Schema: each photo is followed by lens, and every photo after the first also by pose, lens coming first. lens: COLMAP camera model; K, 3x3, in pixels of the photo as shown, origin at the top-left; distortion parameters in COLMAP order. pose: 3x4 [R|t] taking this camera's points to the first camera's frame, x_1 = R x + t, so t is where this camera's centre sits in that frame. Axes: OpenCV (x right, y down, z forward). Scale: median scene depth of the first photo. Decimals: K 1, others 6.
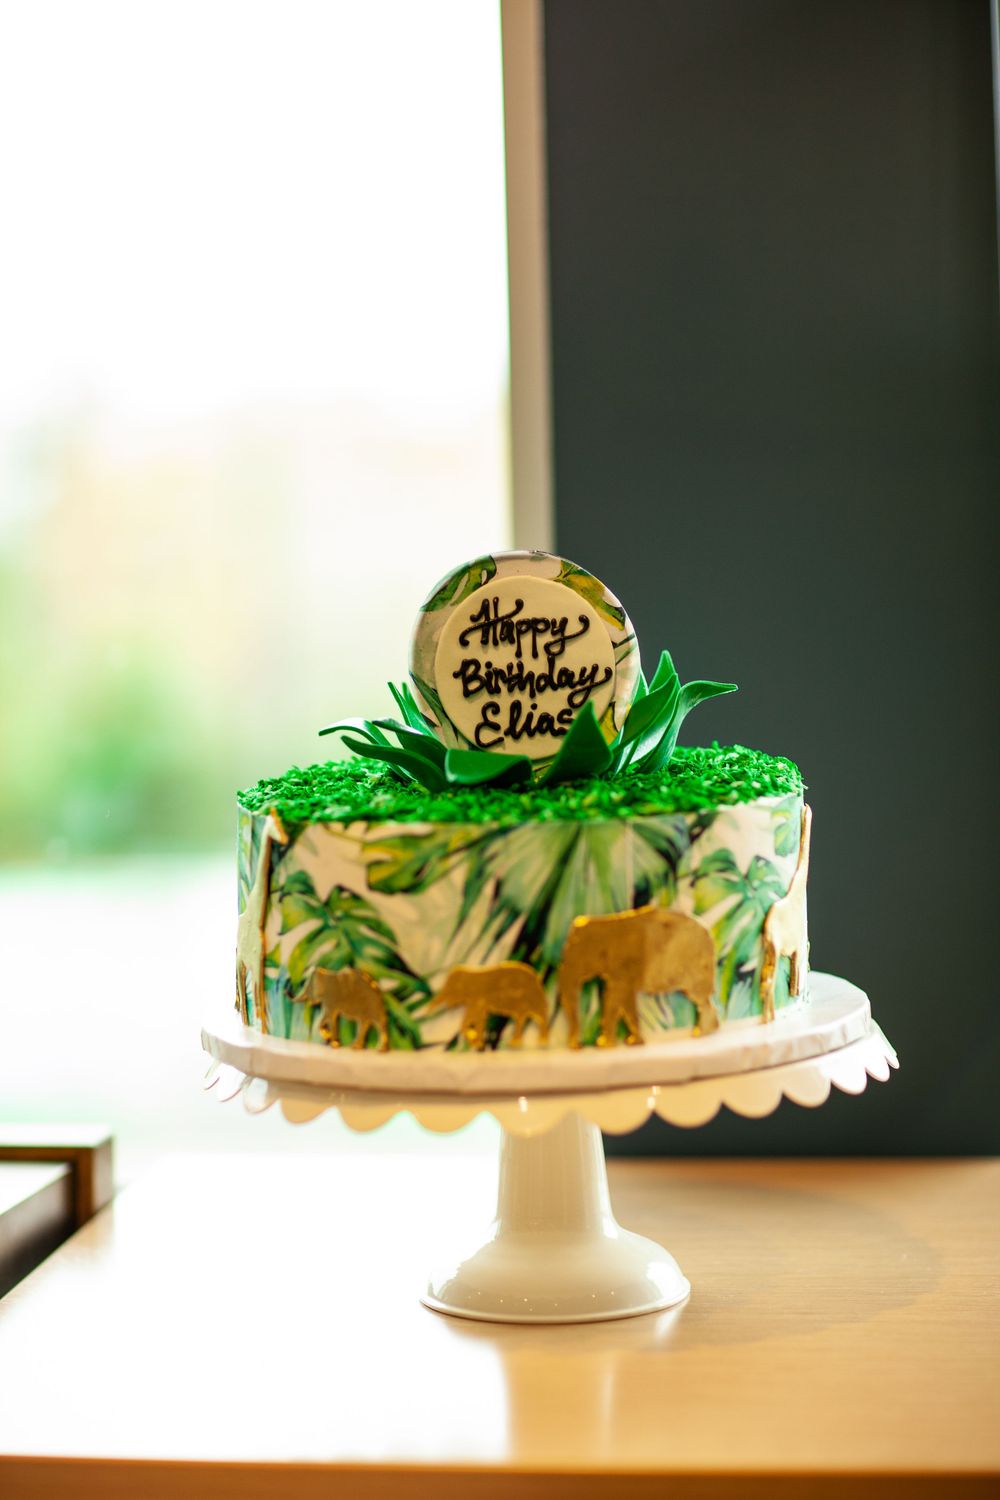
lens RADIAL K [[3670.4, 0, 500.1], [0, 3670.4, 749.7], [0, 0, 1]] dist [-0.074243, 0.000000]
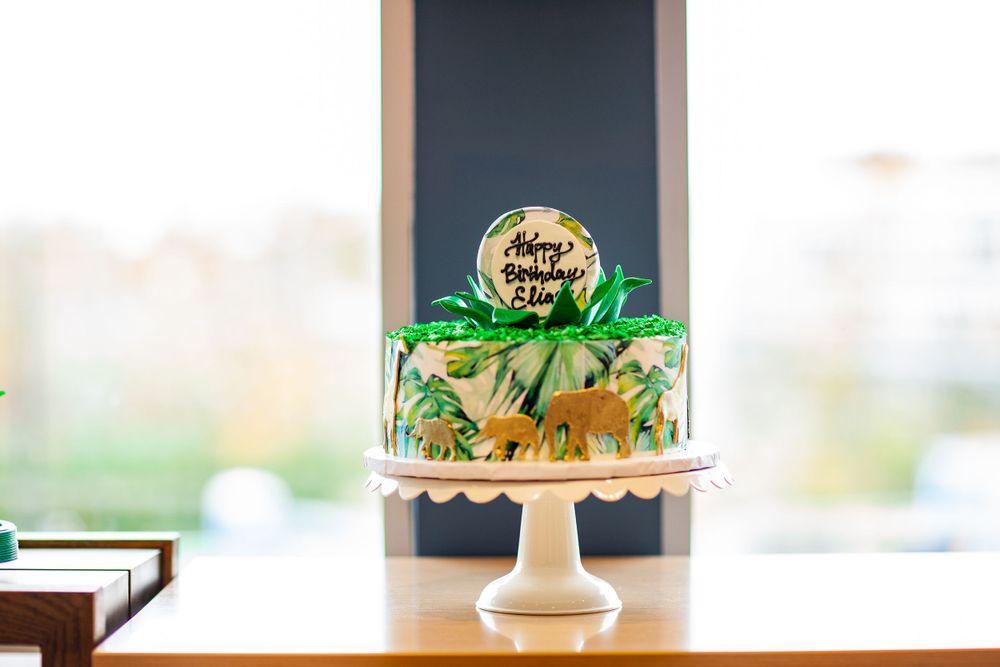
lens RADIAL K [[2446.9, 0, 500.0], [0, 2446.9, 333.5], [0, 0, 1]] dist [-0.074243, 0.000000]
pose [[0.997096, 0.022094, -0.072880, 0.083018], [-0.026089, 0.998183, -0.054319, 0.083807], [0.071547, 0.056063, 0.995860, -0.267219]]
